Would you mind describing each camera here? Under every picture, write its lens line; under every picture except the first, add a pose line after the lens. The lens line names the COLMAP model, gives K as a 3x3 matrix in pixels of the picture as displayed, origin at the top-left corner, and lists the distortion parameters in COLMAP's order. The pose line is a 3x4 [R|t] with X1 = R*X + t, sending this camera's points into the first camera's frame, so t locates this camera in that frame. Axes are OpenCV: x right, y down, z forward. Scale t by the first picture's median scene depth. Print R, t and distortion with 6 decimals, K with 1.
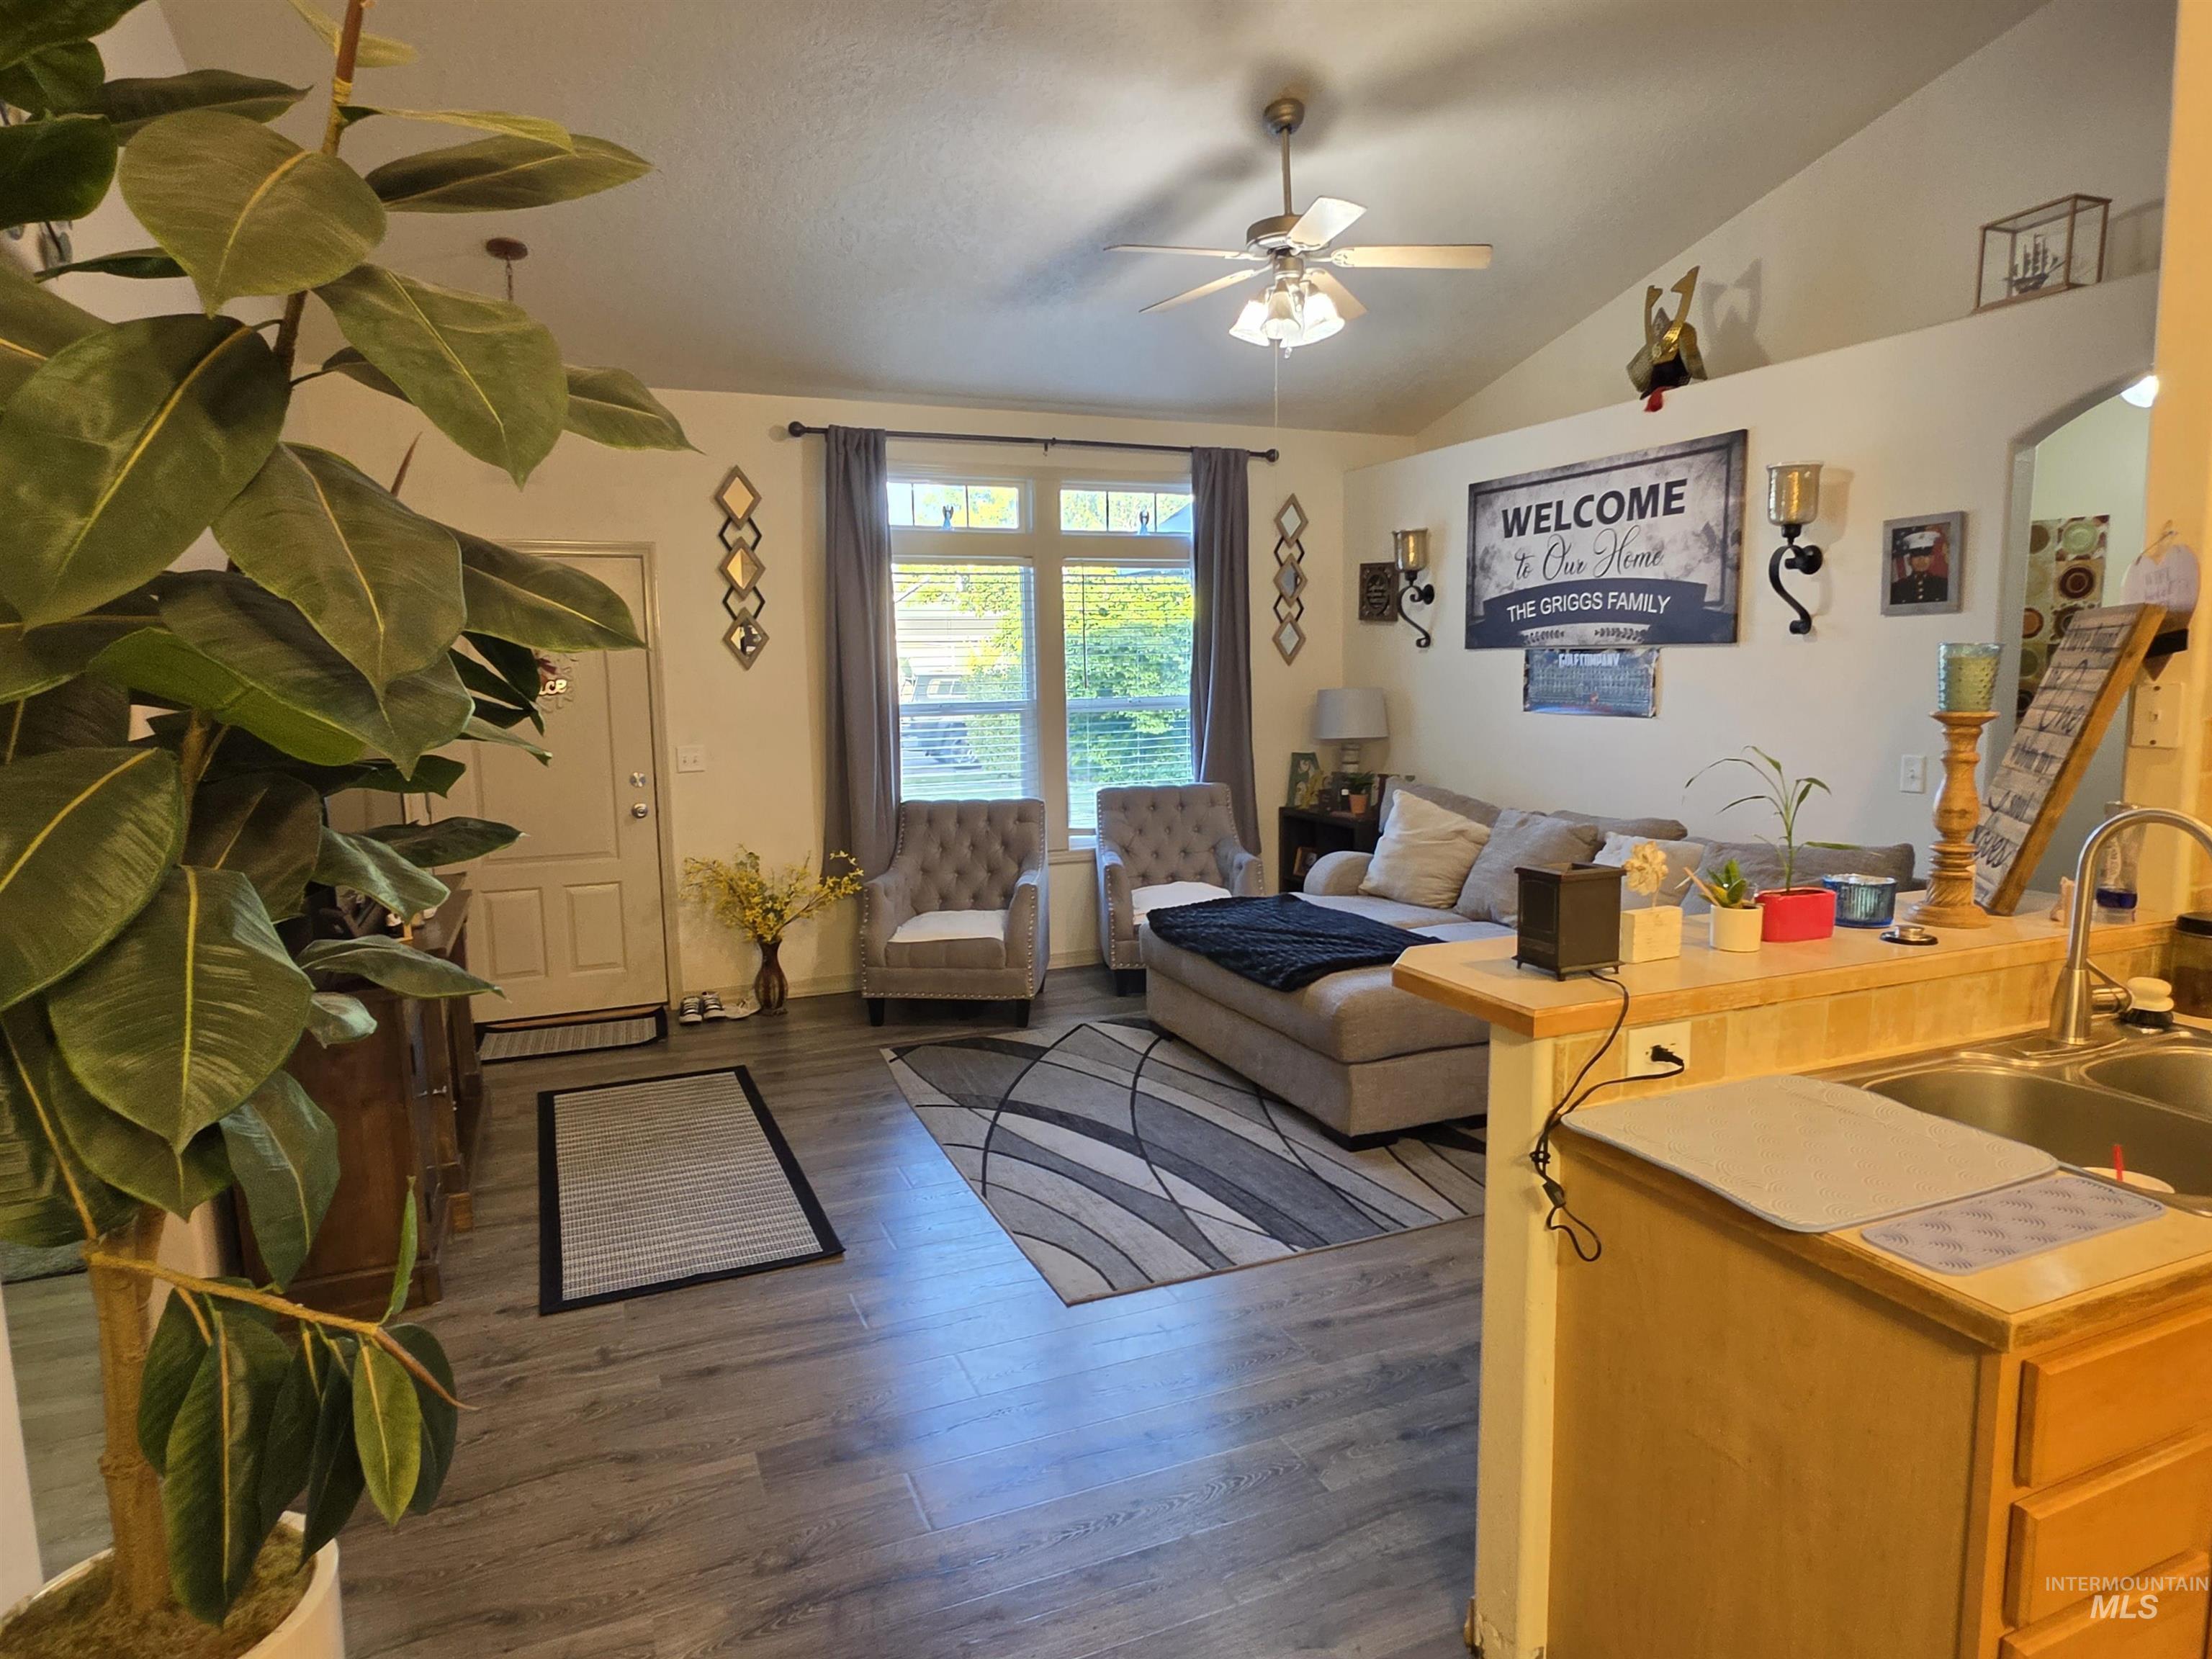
lens RADIAL K [[1289.8, 0, 1101.6], [0, 1289.8, 830.6], [0, 0, 1]] dist [-0.001657, -0.002962]
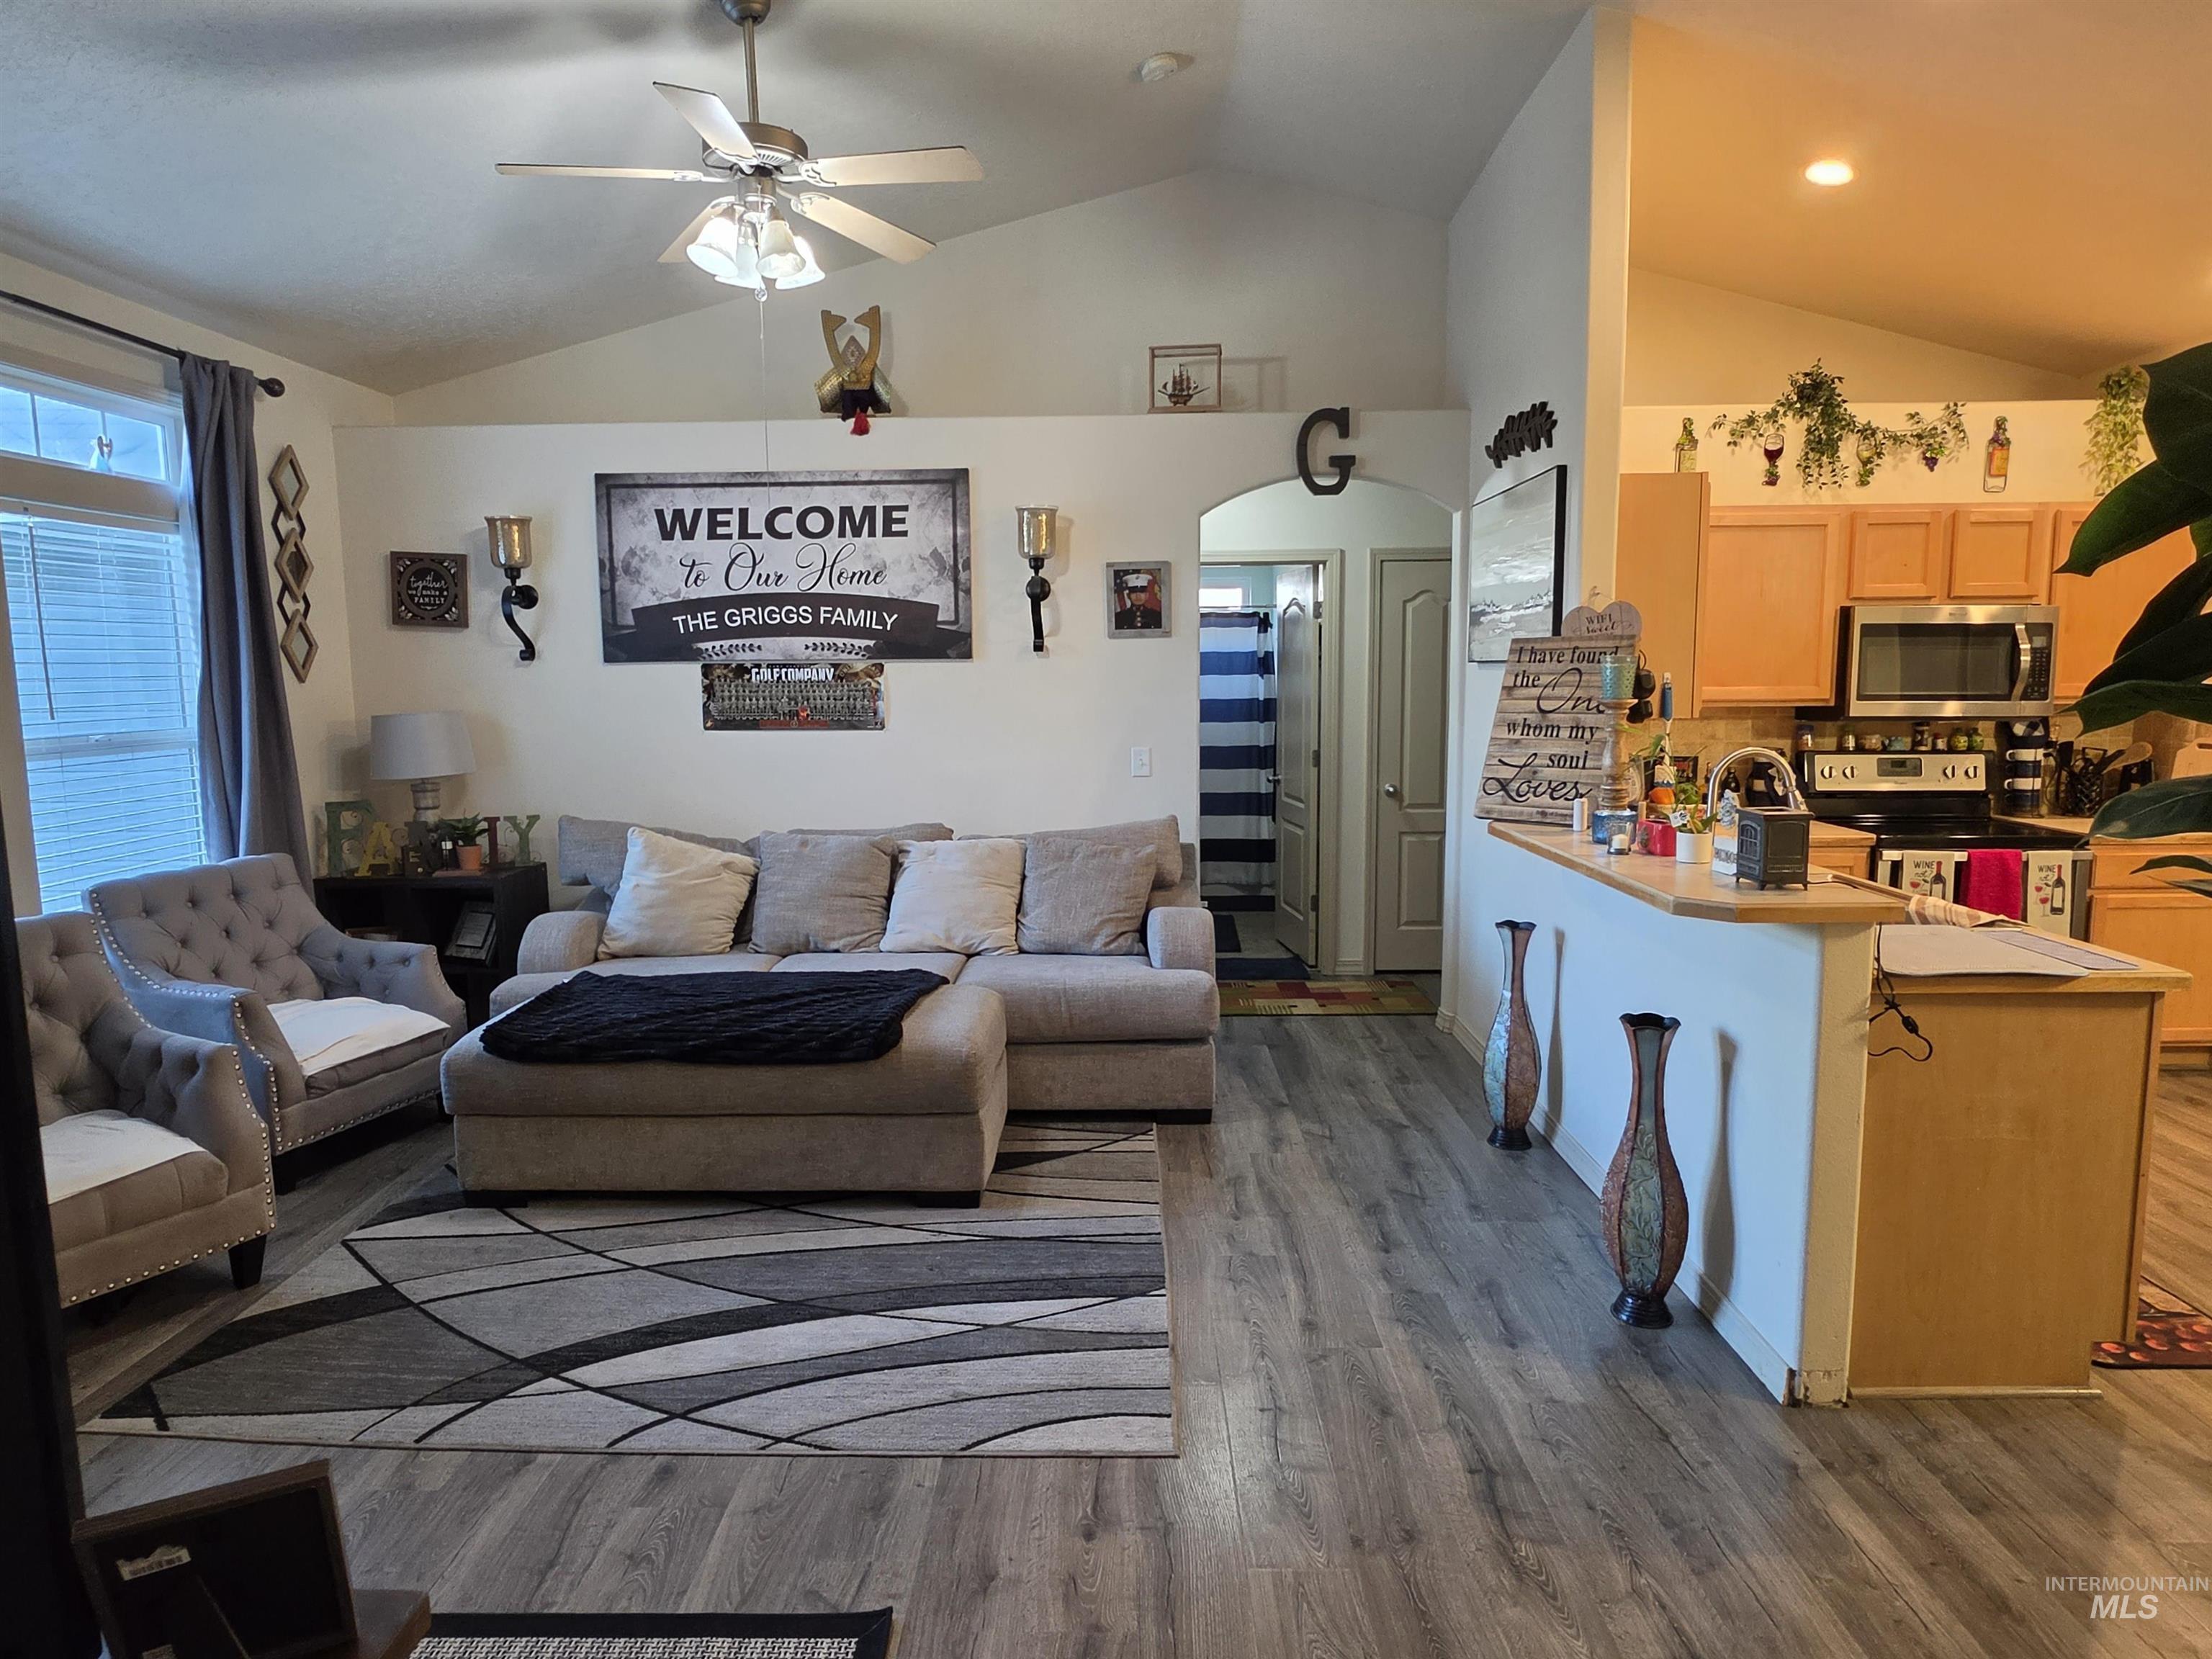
lens RADIAL K [[1289.8, 0, 1101.4], [0, 1289.8, 826.0], [0, 0, 1]] dist [-0.001657, -0.002962]
pose [[0.409313, -0.100767, 0.906812, -0.455571], [0.122859, 0.990918, 0.054658, -0.045720], [-0.904084, 0.089038, 0.417976, 0.412053]]
